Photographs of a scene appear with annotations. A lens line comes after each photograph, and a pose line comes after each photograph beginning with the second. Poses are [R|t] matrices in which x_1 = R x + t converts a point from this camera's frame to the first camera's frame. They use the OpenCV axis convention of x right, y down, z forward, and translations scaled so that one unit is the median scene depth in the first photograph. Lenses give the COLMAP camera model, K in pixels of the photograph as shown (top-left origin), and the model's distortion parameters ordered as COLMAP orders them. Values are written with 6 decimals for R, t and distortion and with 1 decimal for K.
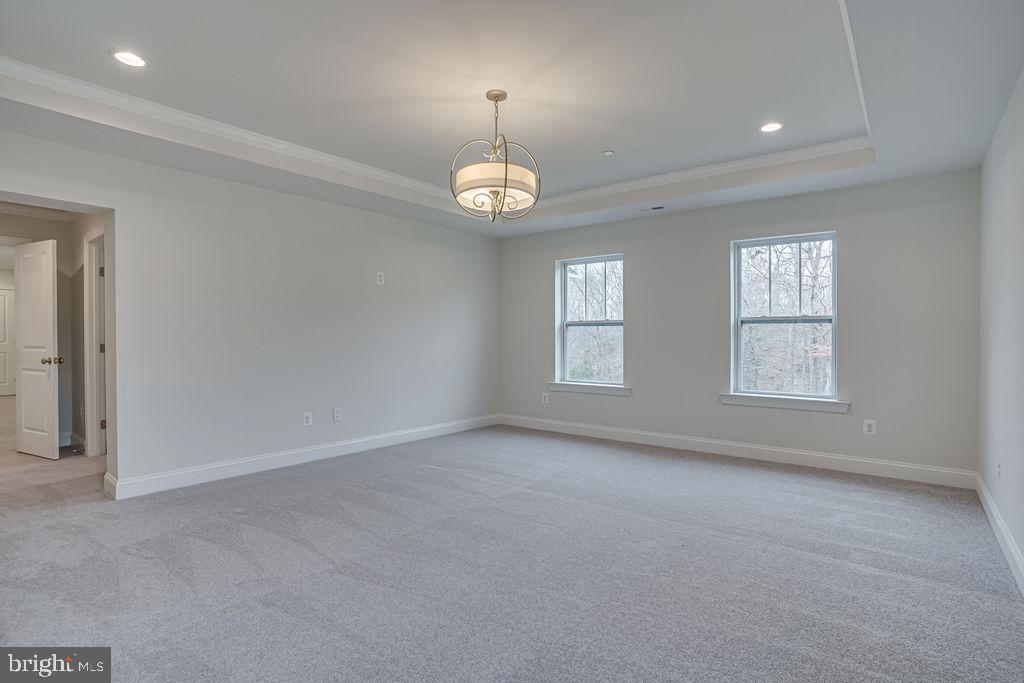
lens RADIAL K [[506.7, 0, 512.0], [0, 506.7, 341.5], [0, 0, 1]] dist [-0.072205, 0.038680]
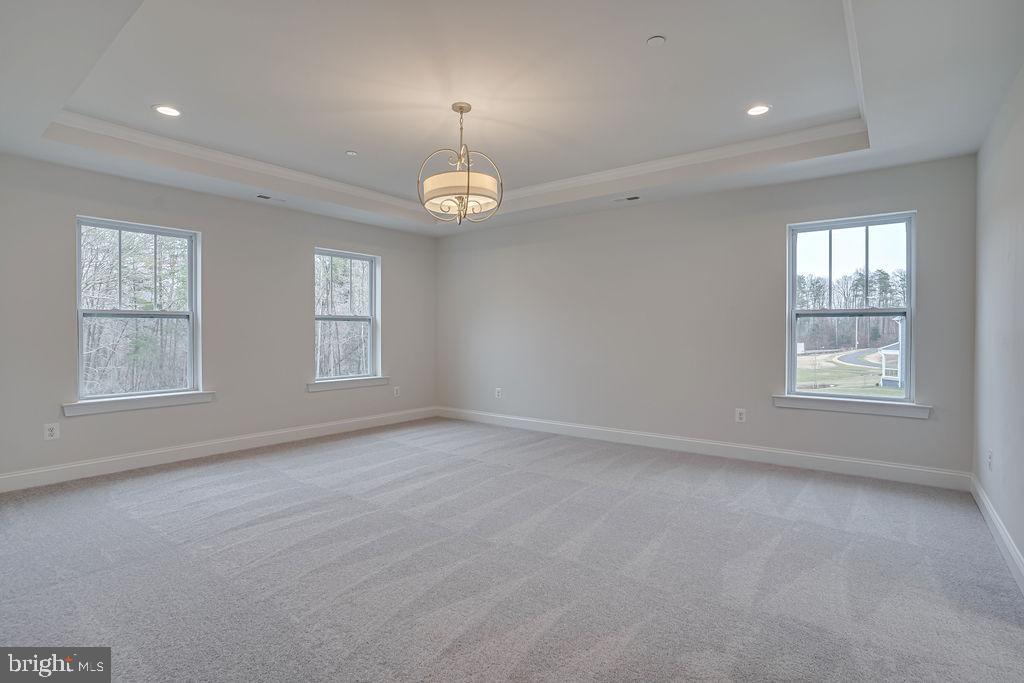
lens RADIAL K [[506.7, 0, 512.0], [0, 506.7, 341.5], [0, 0, 1]] dist [-0.072205, 0.038680]
pose [[-0.022513, -0.018756, 0.999571, -0.673862], [0.008653, 0.999783, 0.018955, -0.005286], [-0.999709, 0.009076, -0.022345, 0.556707]]
